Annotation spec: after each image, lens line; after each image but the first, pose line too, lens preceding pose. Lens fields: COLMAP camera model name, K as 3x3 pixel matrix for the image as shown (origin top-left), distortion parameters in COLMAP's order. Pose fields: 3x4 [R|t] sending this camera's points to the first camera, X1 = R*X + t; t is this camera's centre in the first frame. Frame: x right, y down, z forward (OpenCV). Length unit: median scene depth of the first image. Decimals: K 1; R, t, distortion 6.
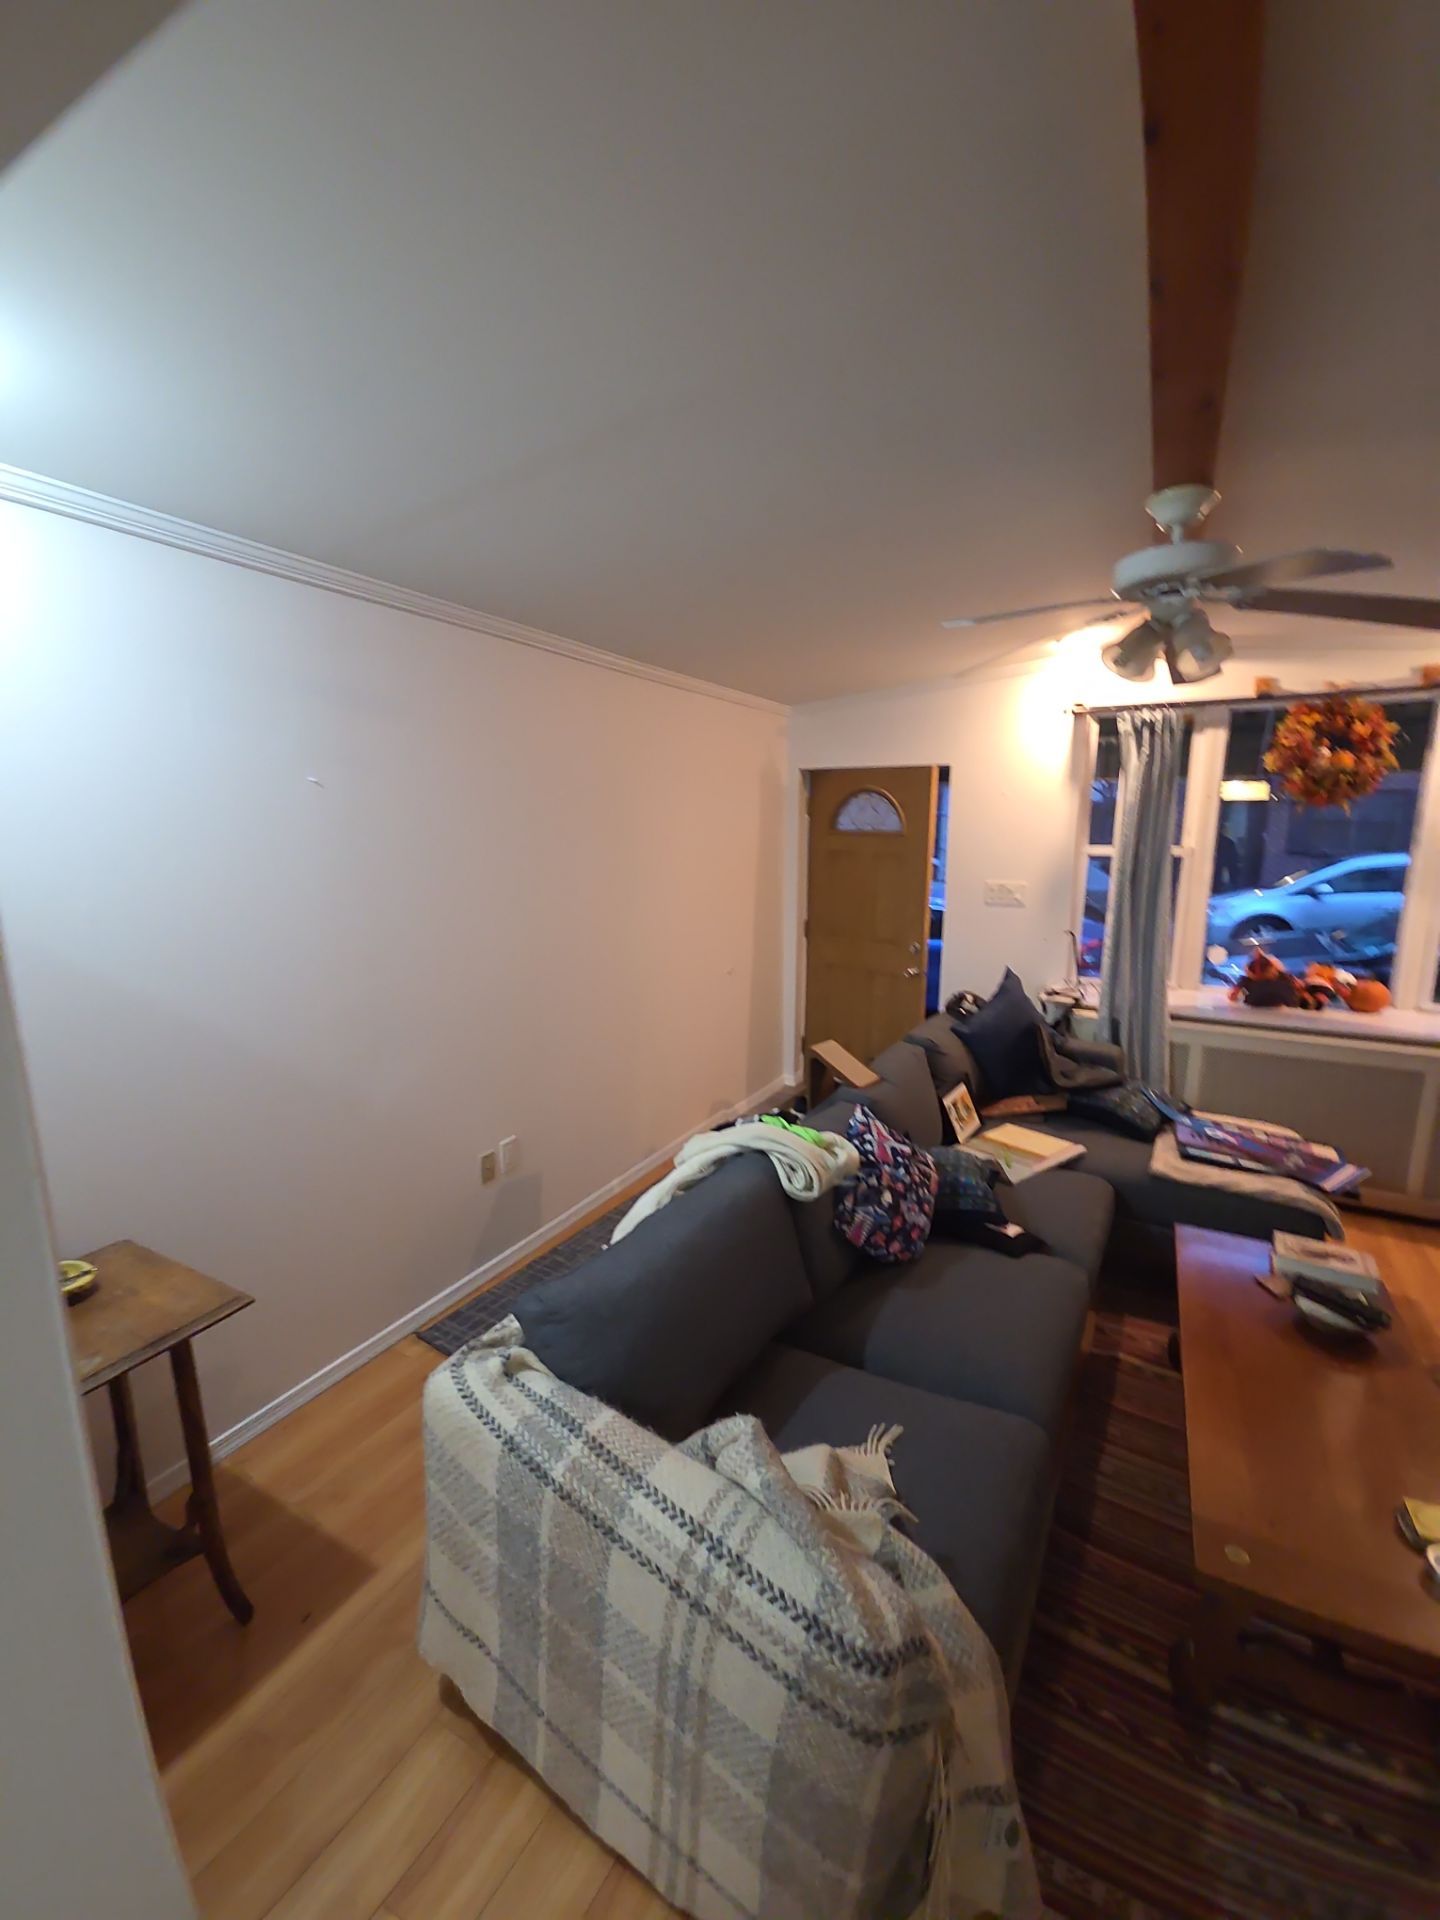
lens RADIAL K [[766.7, 0, 719.0], [0, 766.7, 962.4], [0, 0, 1]] dist [0.004193, -0.001334]
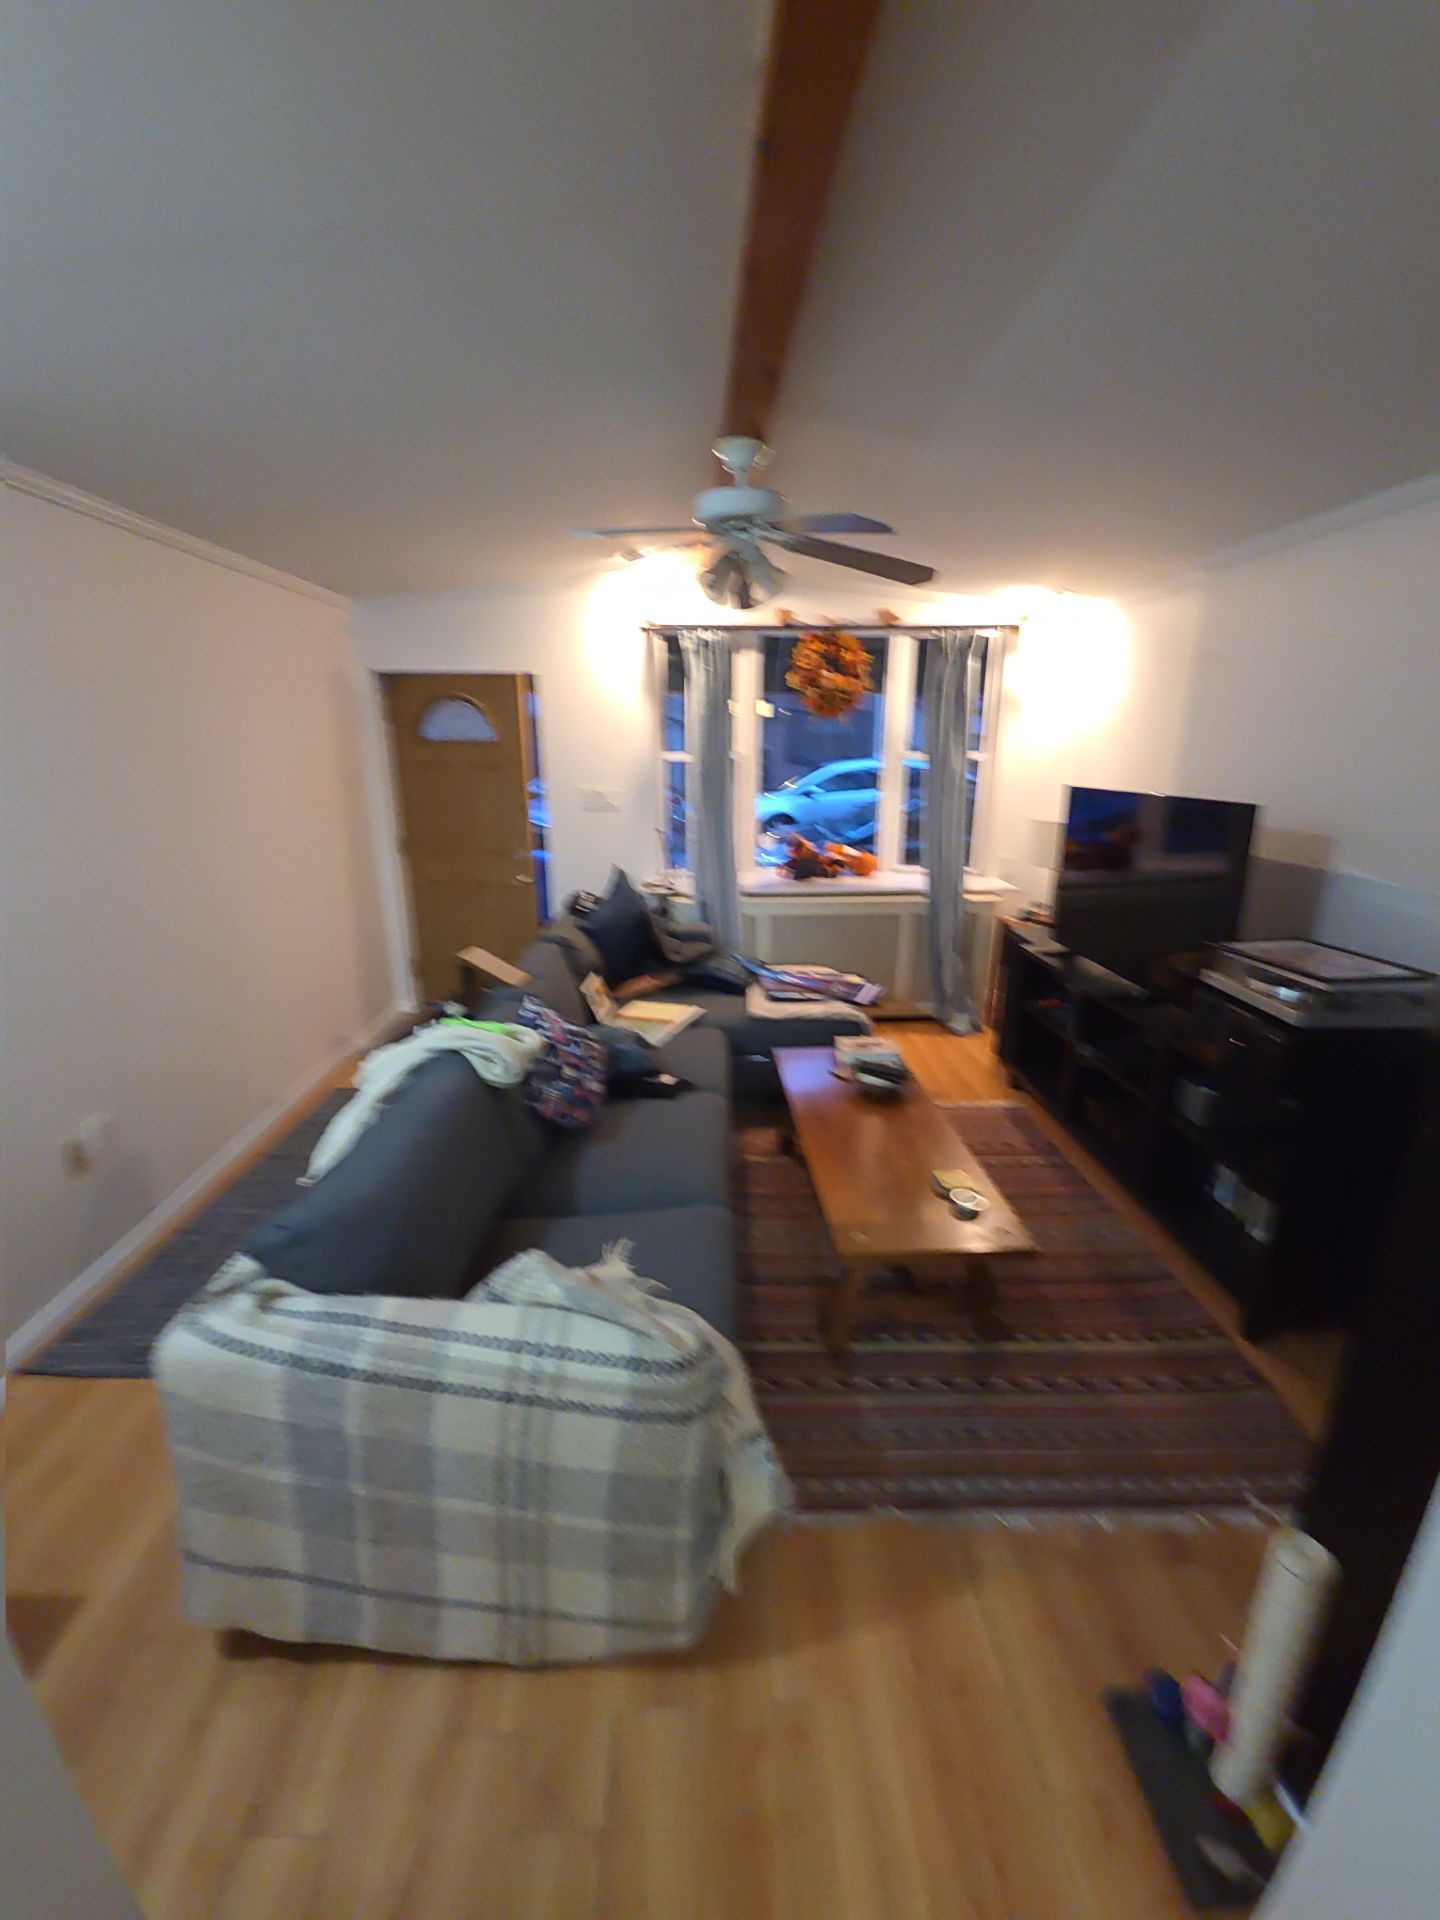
lens RADIAL K [[766.7, 0, 712.0], [0, 766.7, 955.1], [0, 0, 1]] dist [0.004193, -0.001334]
pose [[0.858544, -0.142272, 0.492606, -0.108377], [0.093471, 0.988062, 0.122460, 0.020381], [-0.504148, -0.059093, 0.861593, -0.042016]]
